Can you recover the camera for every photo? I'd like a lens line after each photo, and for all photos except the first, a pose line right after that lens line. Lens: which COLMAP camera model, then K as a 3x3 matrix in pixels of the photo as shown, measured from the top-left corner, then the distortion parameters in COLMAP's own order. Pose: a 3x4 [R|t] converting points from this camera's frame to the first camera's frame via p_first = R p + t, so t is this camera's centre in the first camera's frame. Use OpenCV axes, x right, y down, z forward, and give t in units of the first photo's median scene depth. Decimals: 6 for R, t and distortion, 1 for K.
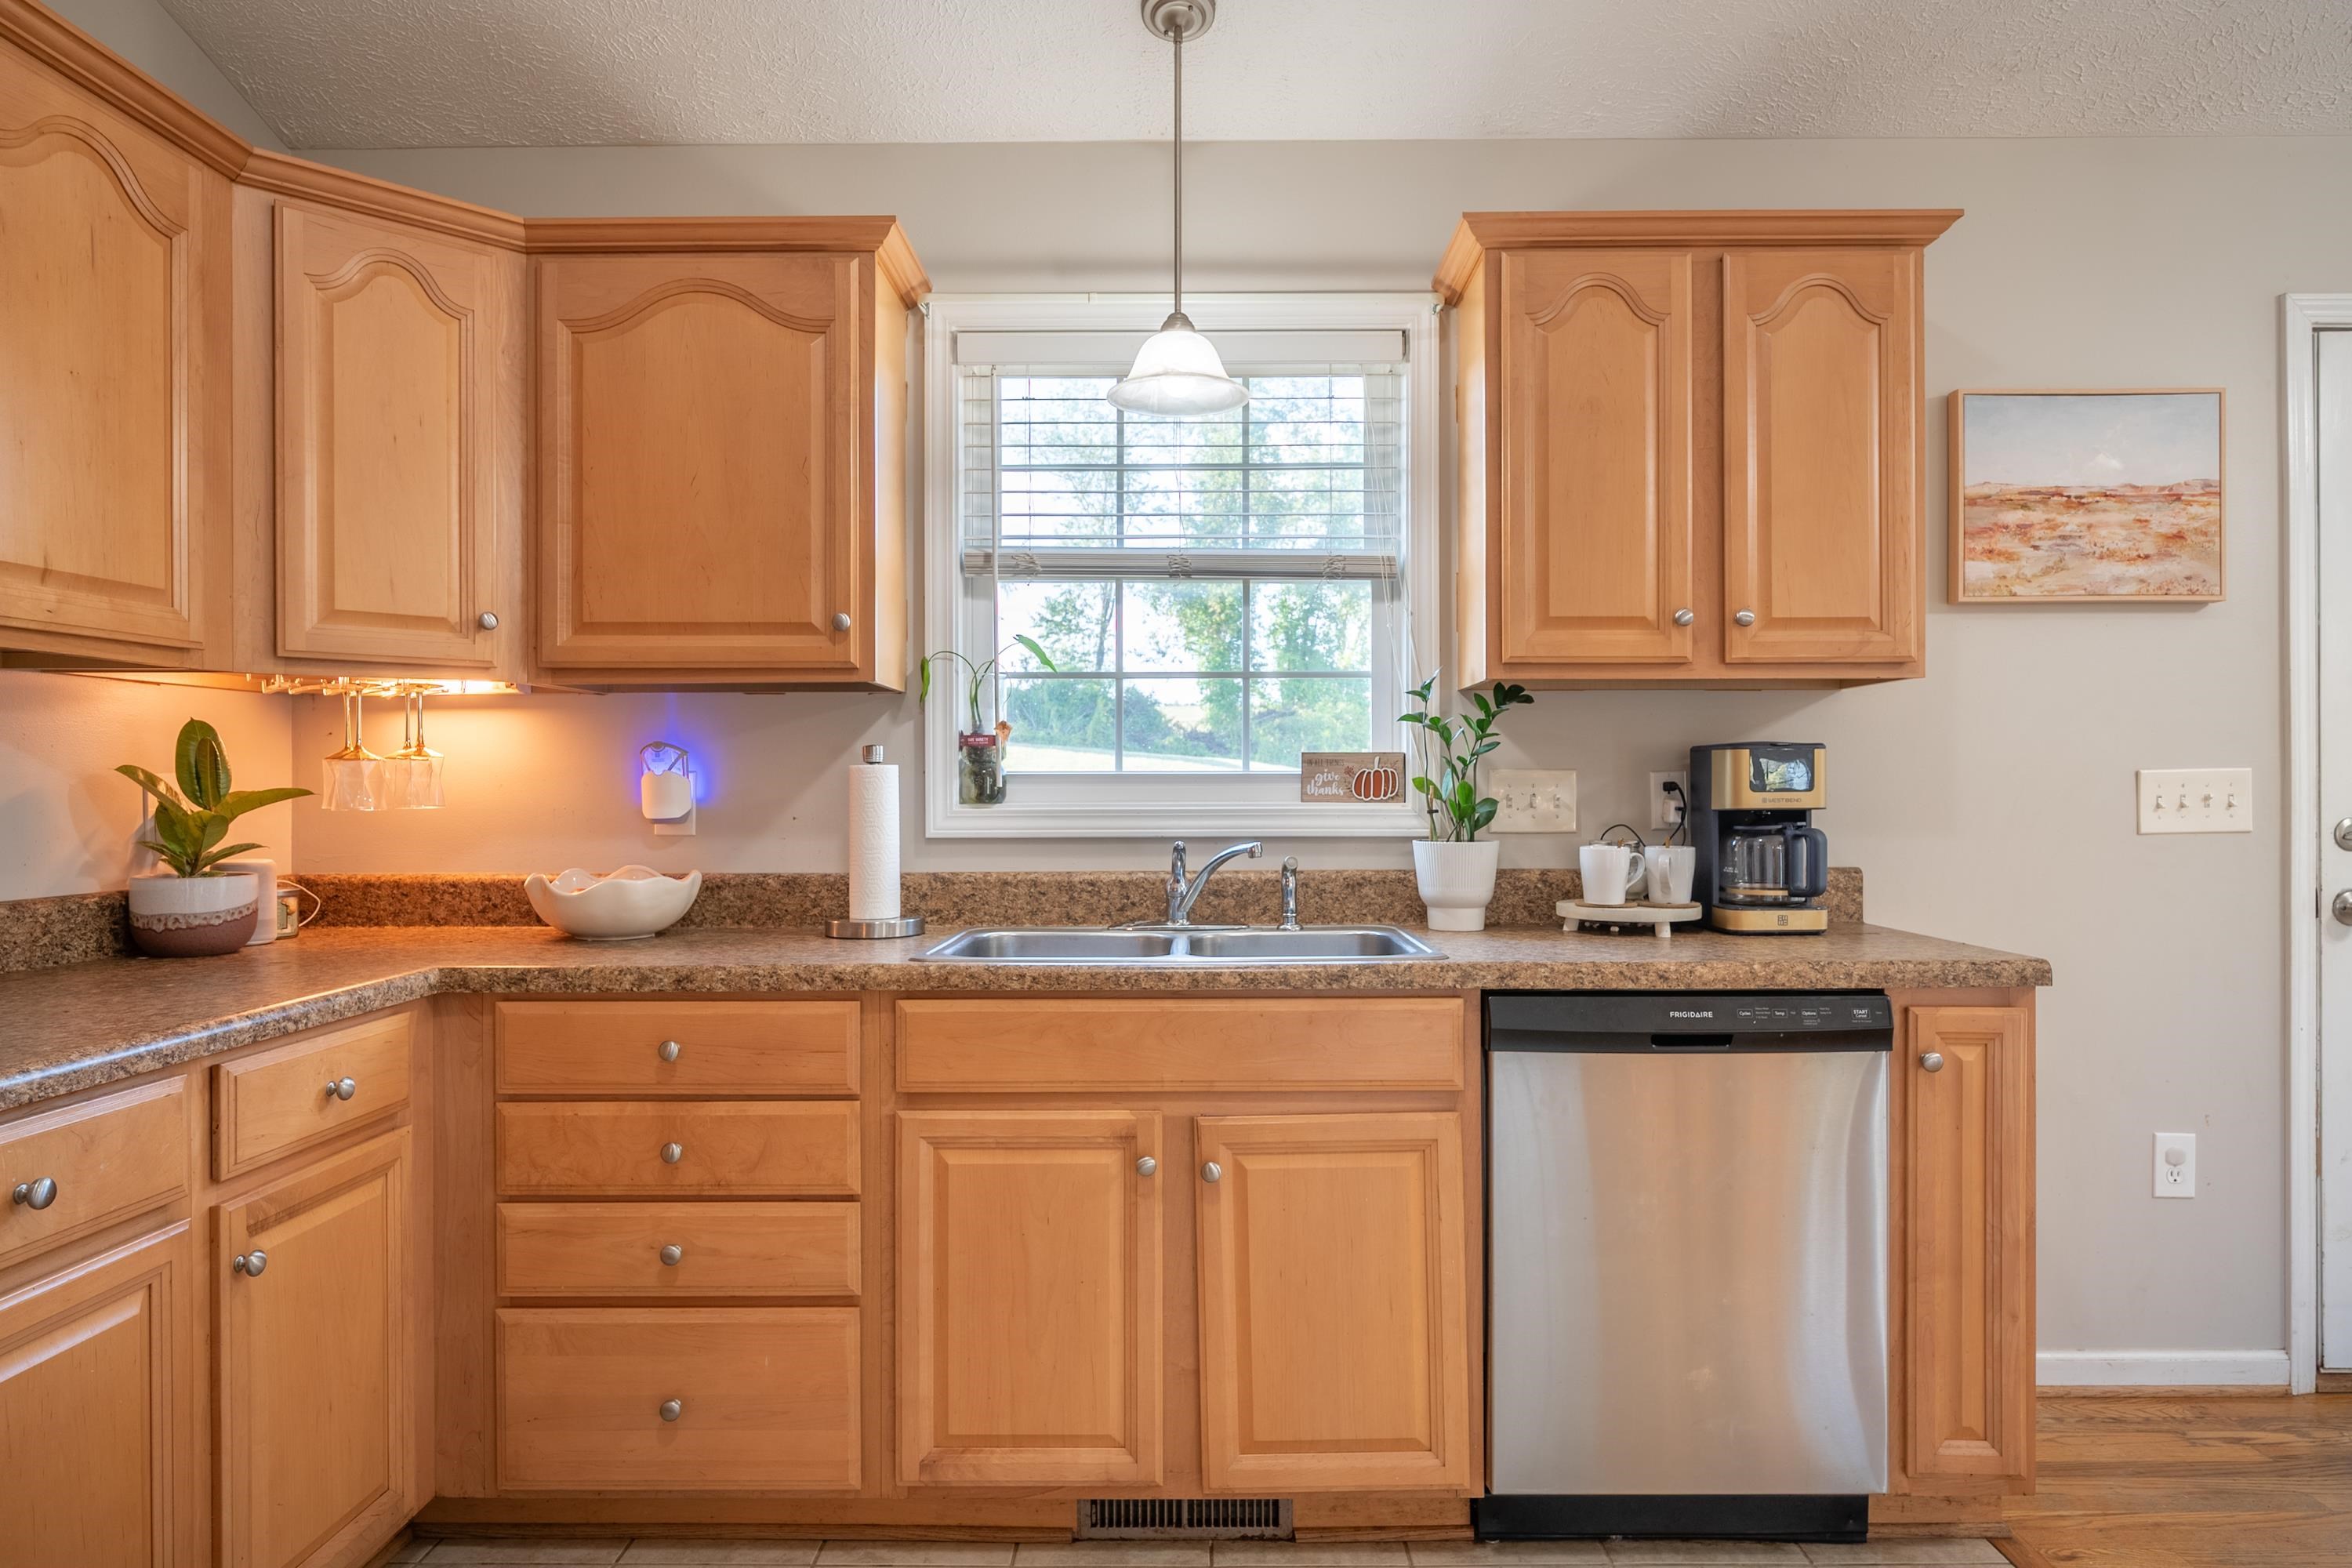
lens RADIAL K [[1418.9, 0, 1186.1], [0, 1418.9, 790.4], [0, 0, 1]] dist [0.002744, -0.001782]
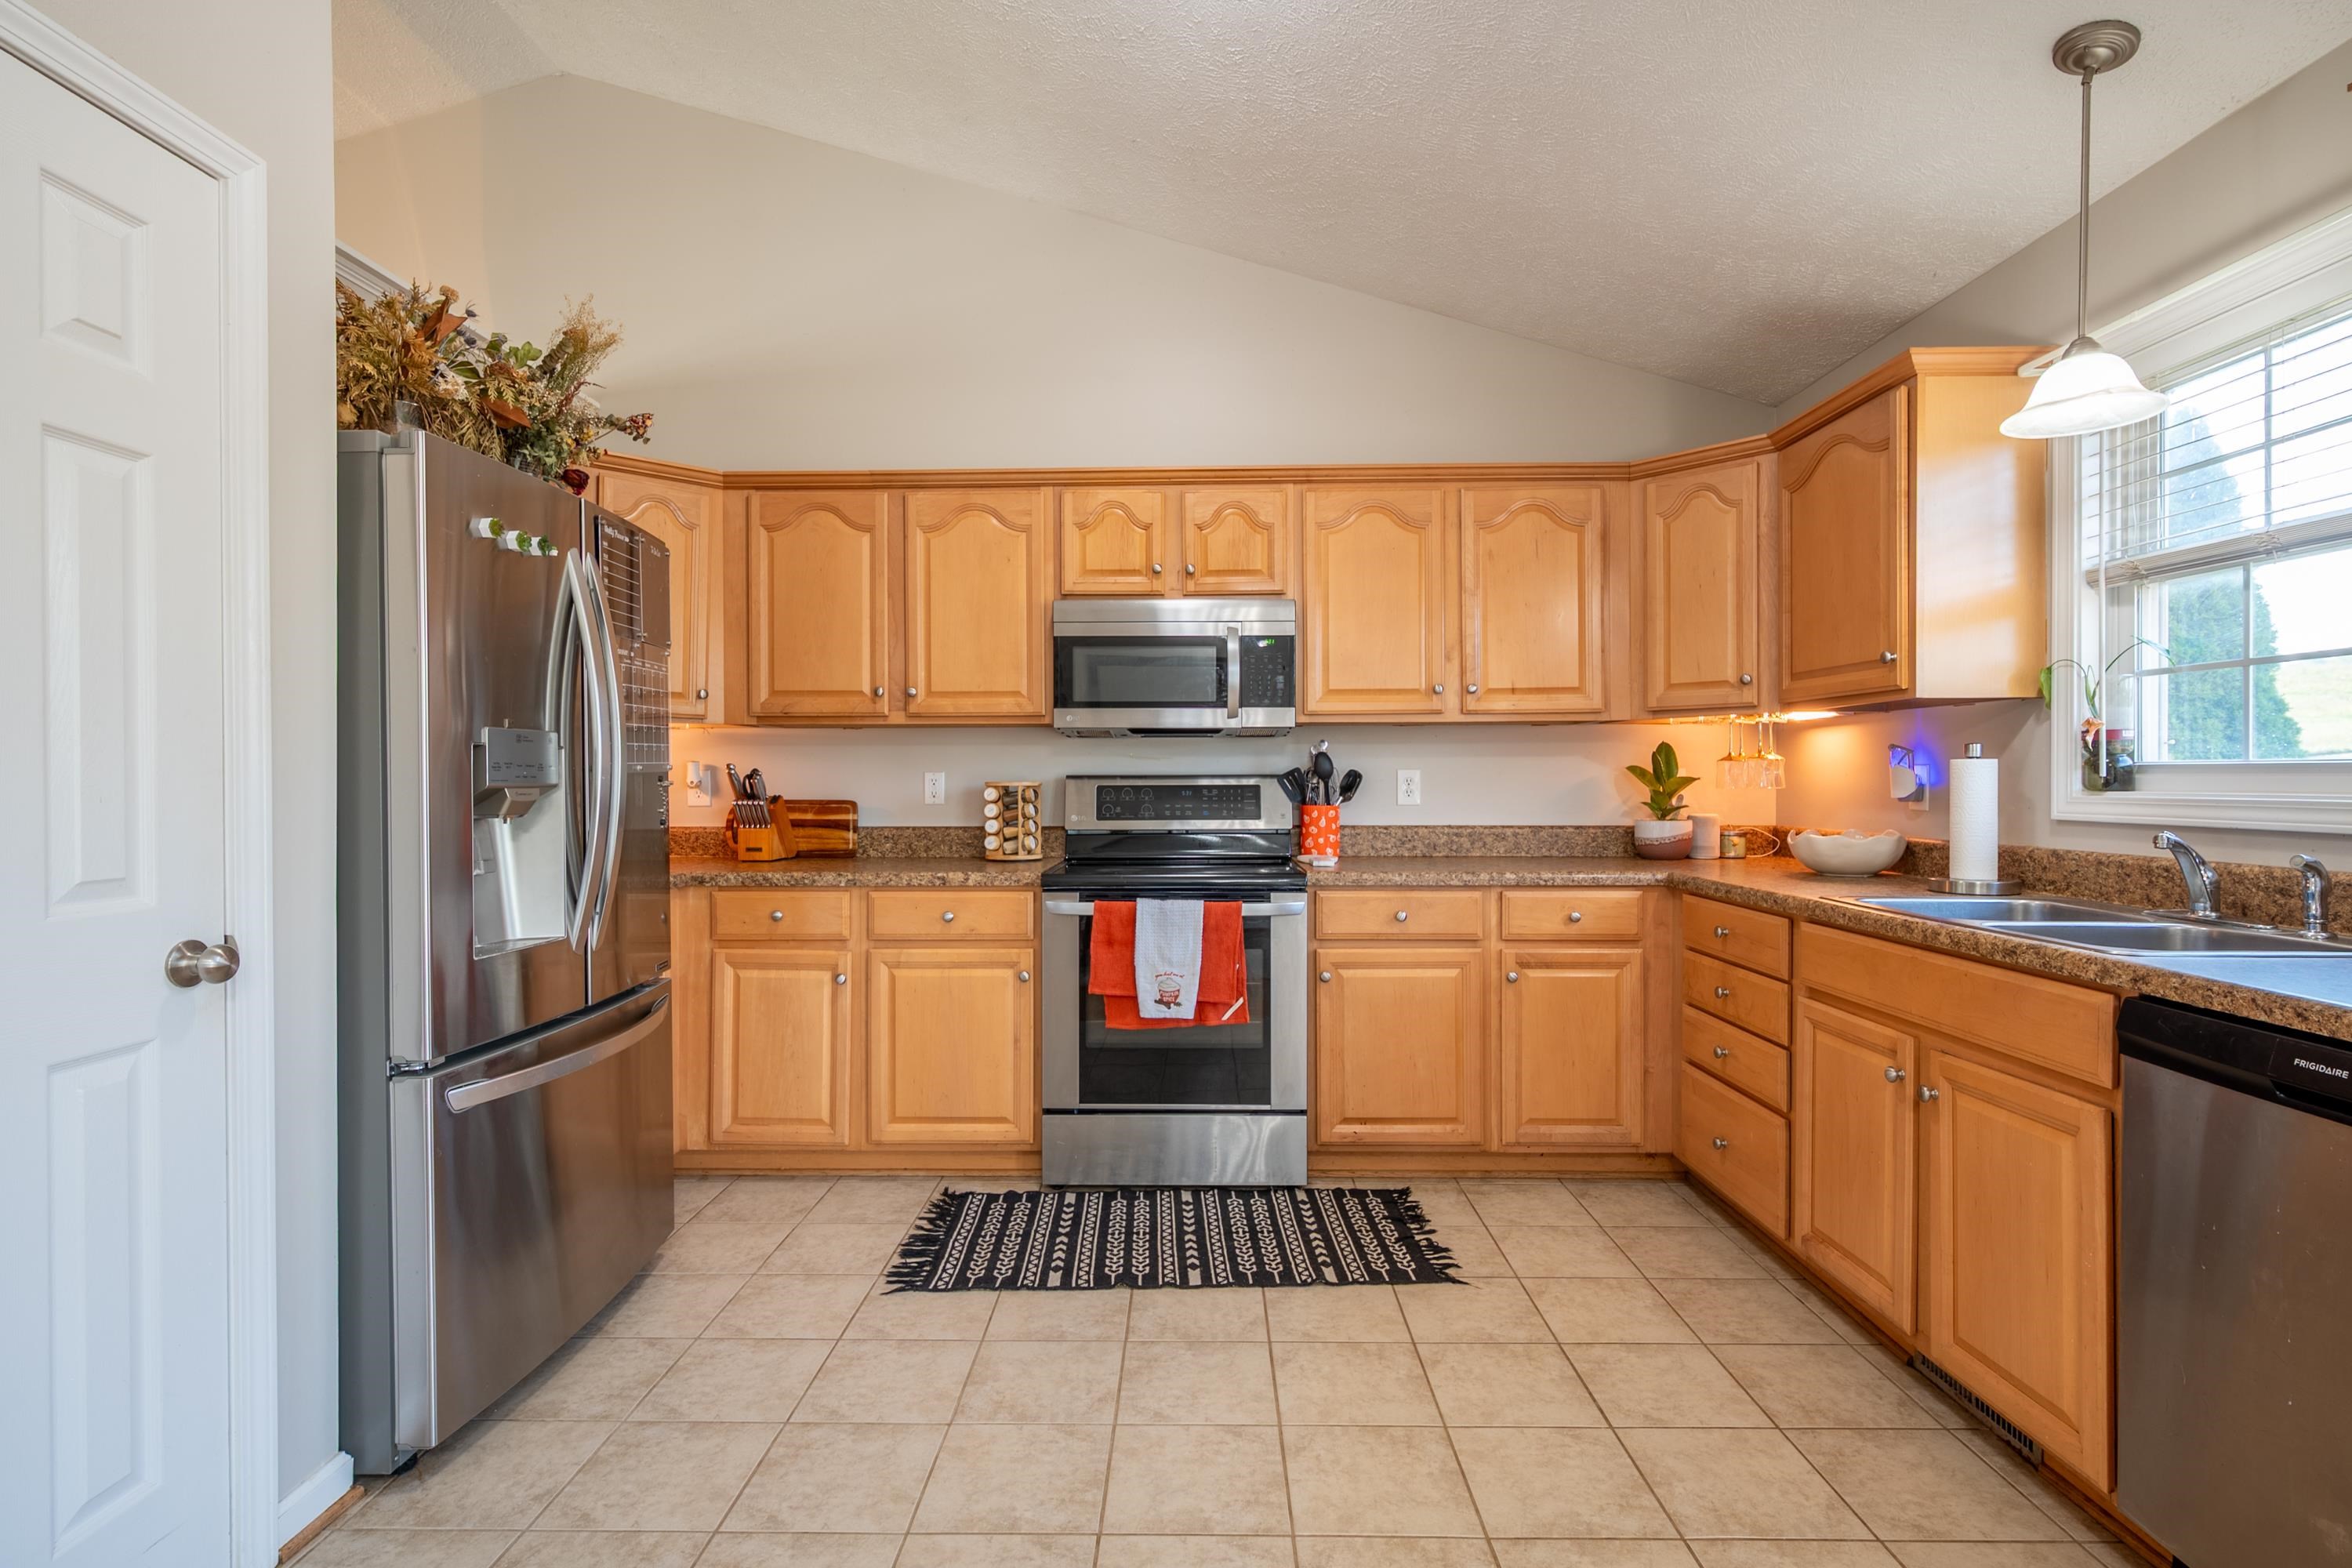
lens RADIAL K [[1123.2, 0, 1180.9], [0, 1123.2, 784.8], [0, 0, 1]] dist [0.001205, -0.000579]
pose [[-0.008031, 0.010202, -0.999916, 0.825417], [0.000273, 0.999948, 0.010200, -0.005260], [0.999968, -0.000191, -0.008034, 0.310978]]
